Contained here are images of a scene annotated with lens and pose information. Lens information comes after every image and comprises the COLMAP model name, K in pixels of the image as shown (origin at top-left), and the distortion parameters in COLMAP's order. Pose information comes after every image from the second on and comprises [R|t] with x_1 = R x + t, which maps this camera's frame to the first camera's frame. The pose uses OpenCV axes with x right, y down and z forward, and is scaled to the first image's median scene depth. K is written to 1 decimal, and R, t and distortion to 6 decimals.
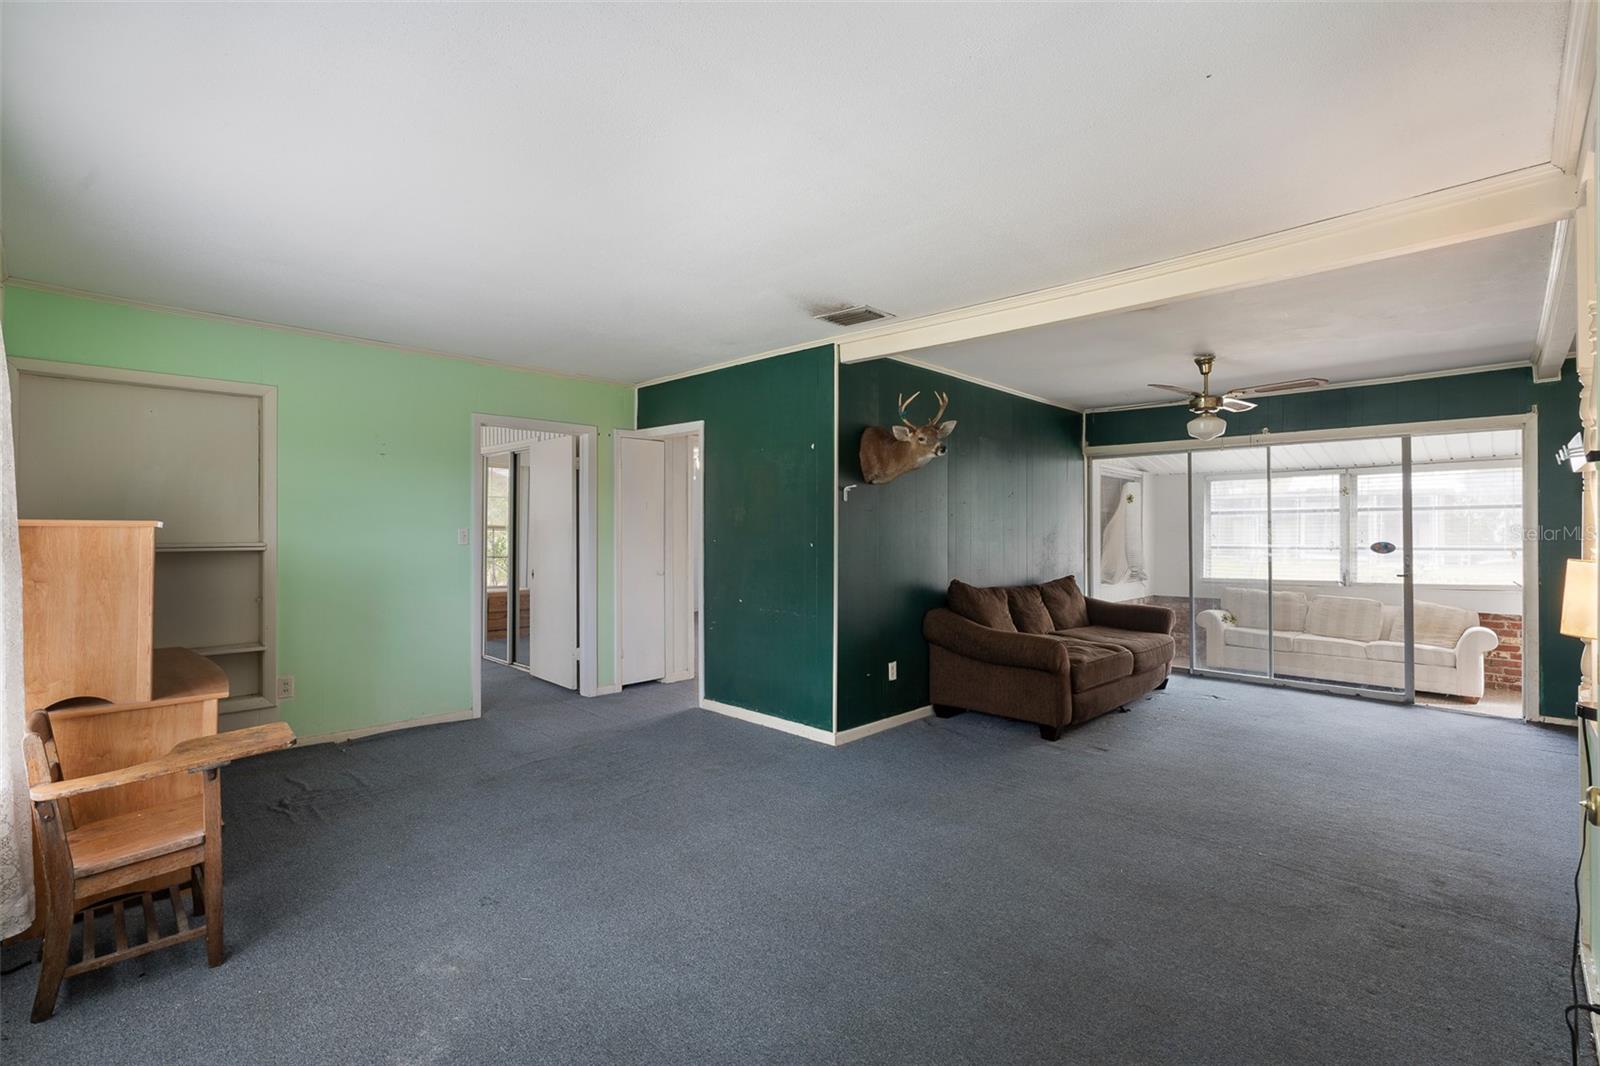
lens RADIAL K [[722.6, 0, 799.2], [0, 722.6, 529.1], [0, 0, 1]] dist [-0.003434, 0.000931]
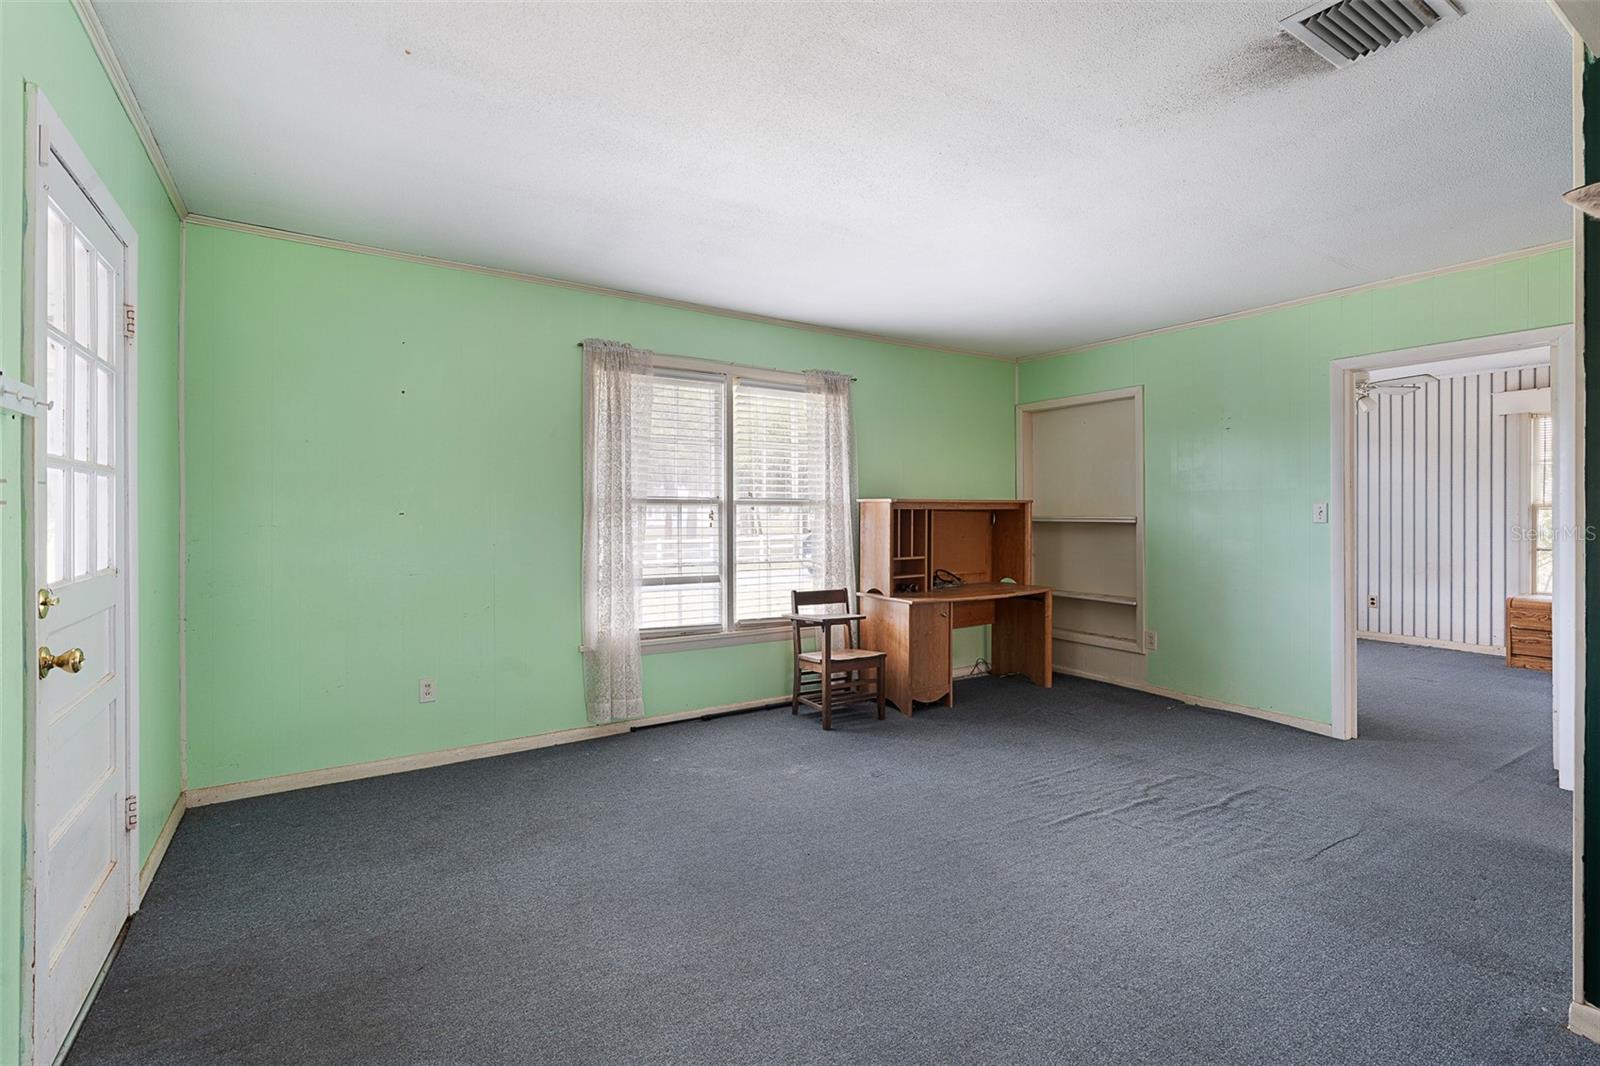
lens RADIAL K [[722.6, 0, 798.2], [0, 722.6, 512.6], [0, 0, 1]] dist [-0.003434, 0.000931]
pose [[-0.215017, -0.002977, -0.976606, 0.604403], [-0.005199, 0.999985, -0.001903, 0.019638], [0.976596, 0.004668, -0.215030, 0.755321]]
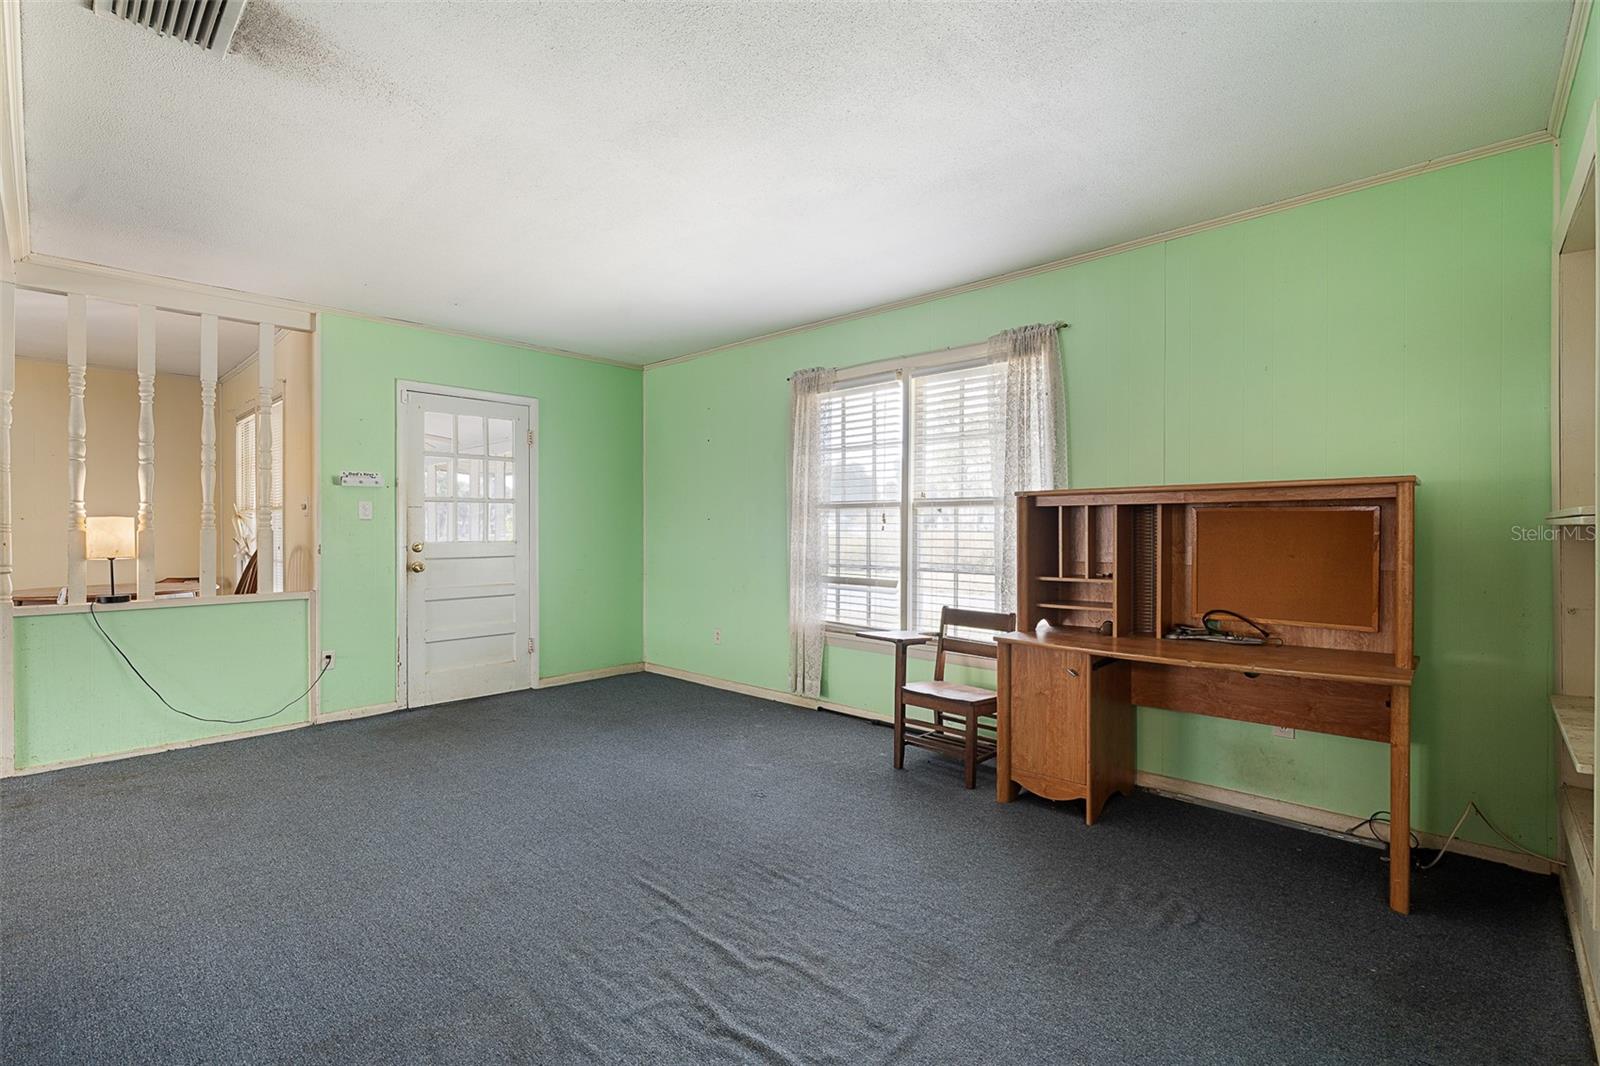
lens RADIAL K [[722.6, 0, 799.7], [0, 722.6, 531.9], [0, 0, 1]] dist [-0.003434, 0.000931]
pose [[-0.999666, -0.000719, -0.025843, -0.303865], [-0.000990, 0.999944, 0.010496, 0.031651], [0.025834, 0.010518, -0.999611, 1.475804]]
